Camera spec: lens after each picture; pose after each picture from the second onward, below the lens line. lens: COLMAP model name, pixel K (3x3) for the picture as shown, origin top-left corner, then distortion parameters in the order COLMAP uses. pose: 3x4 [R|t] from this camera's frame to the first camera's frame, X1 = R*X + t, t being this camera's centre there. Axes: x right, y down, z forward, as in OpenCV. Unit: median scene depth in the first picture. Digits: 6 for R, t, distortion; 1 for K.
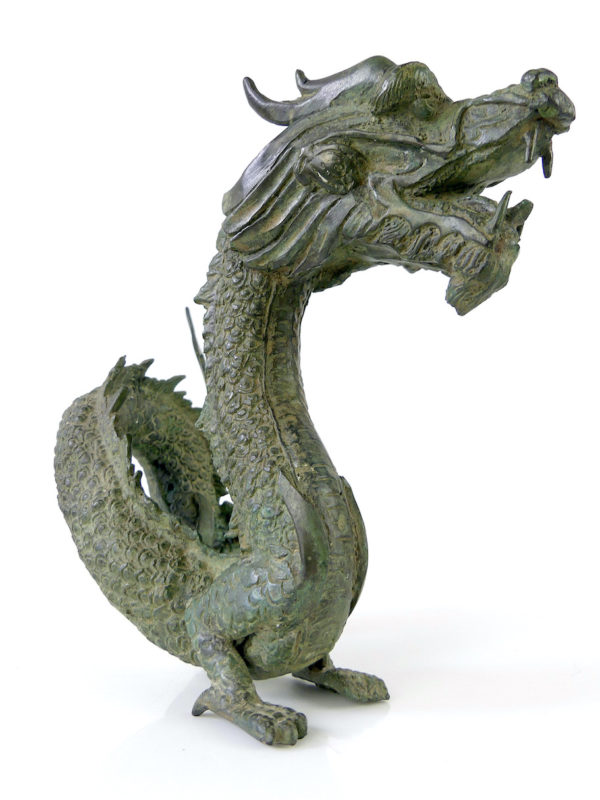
lens RADIAL K [[699.9, 0, 288.2], [0, 699.9, 411.7], [0, 0, 1]] dist [-0.012681, -0.003343]
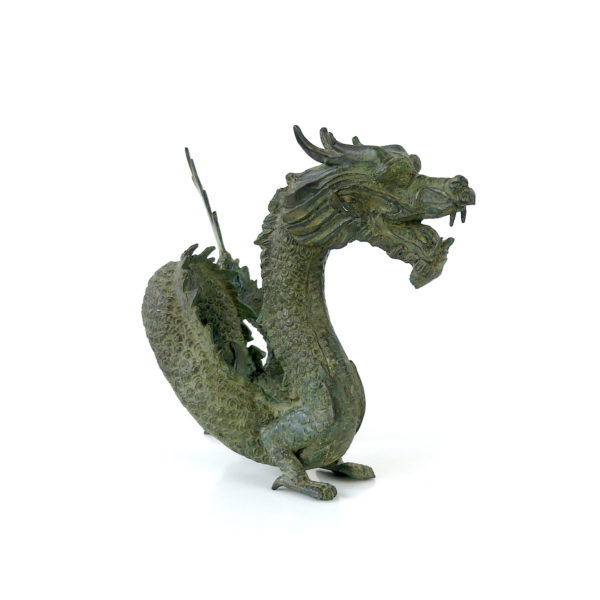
lens RADIAL K [[1673.4, 0, 300.0], [0, 1673.4, 300.0], [0, 0, 1]] dist [0.490062, -0.055457]
pose [[0.992108, -0.026688, 0.122515, -0.565734], [-0.007491, 0.962725, 0.270377, -1.199318], [-0.125165, -0.269161, 0.954927, -2.992402]]
